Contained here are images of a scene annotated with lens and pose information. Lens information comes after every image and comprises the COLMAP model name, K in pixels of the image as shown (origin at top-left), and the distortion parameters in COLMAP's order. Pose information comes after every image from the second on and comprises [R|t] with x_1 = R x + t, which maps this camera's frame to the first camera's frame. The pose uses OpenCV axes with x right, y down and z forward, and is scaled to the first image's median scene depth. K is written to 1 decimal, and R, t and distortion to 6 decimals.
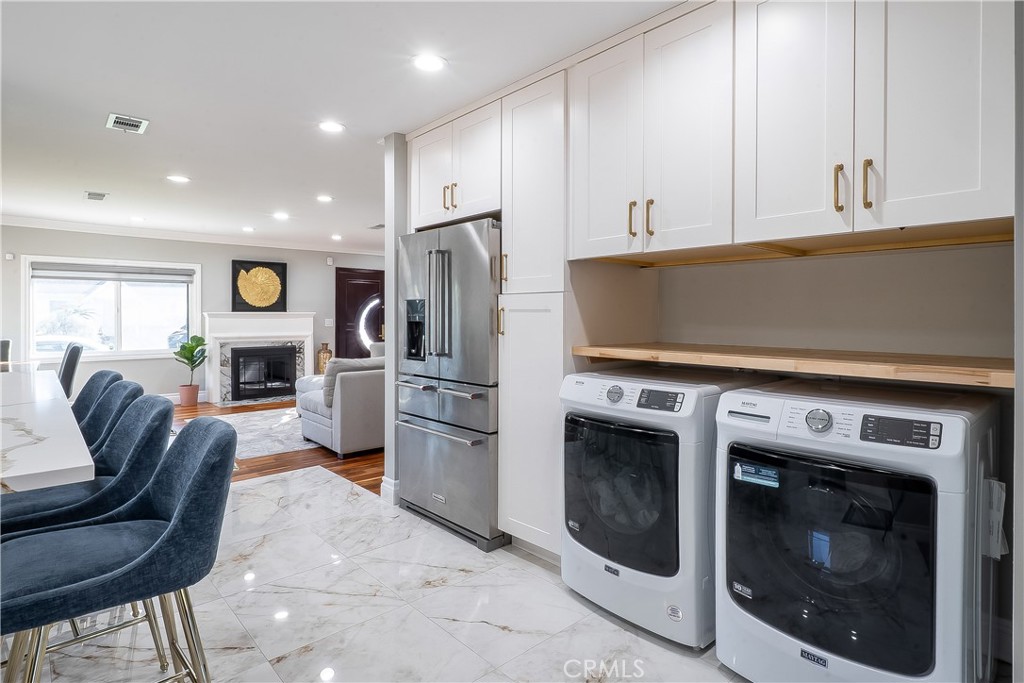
lens RADIAL K [[546.5, 0, 511.5], [0, 546.5, 327.3], [0, 0, 1]] dist [-0.008148, -0.000142]
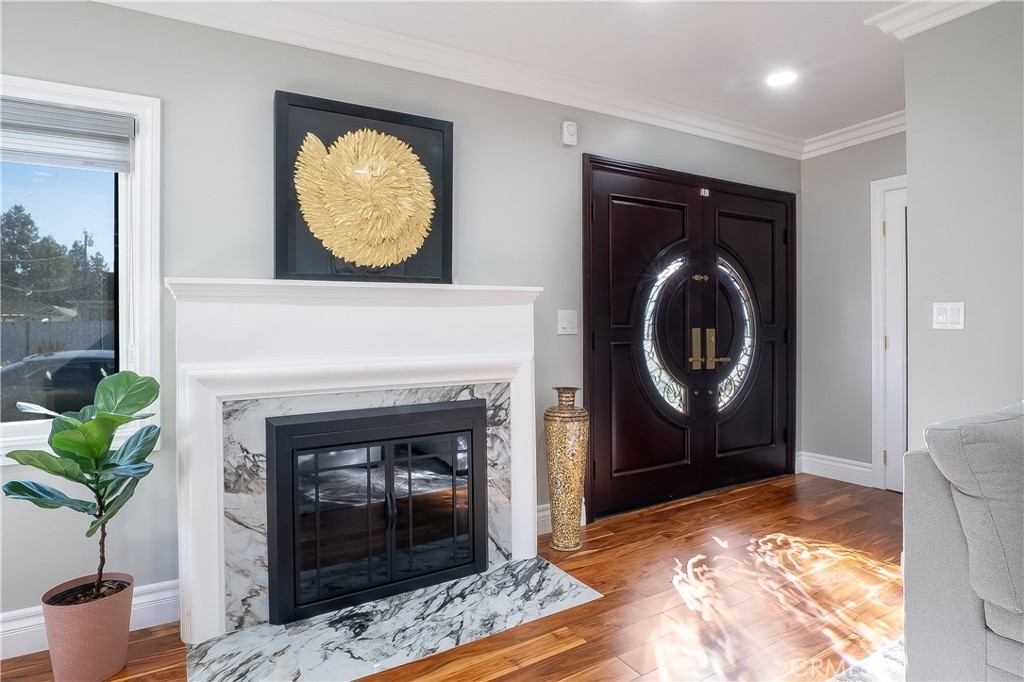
lens RADIAL K [[546.5, 0, 511.7], [0, 546.5, 332.4], [0, 0, 1]] dist [-0.008148, -0.000142]
pose [[0.992389, 0.000280, -0.123141, -0.362594], [-0.000715, 0.999994, -0.003483, -0.001303], [0.123140, 0.003544, 0.992383, 0.747696]]
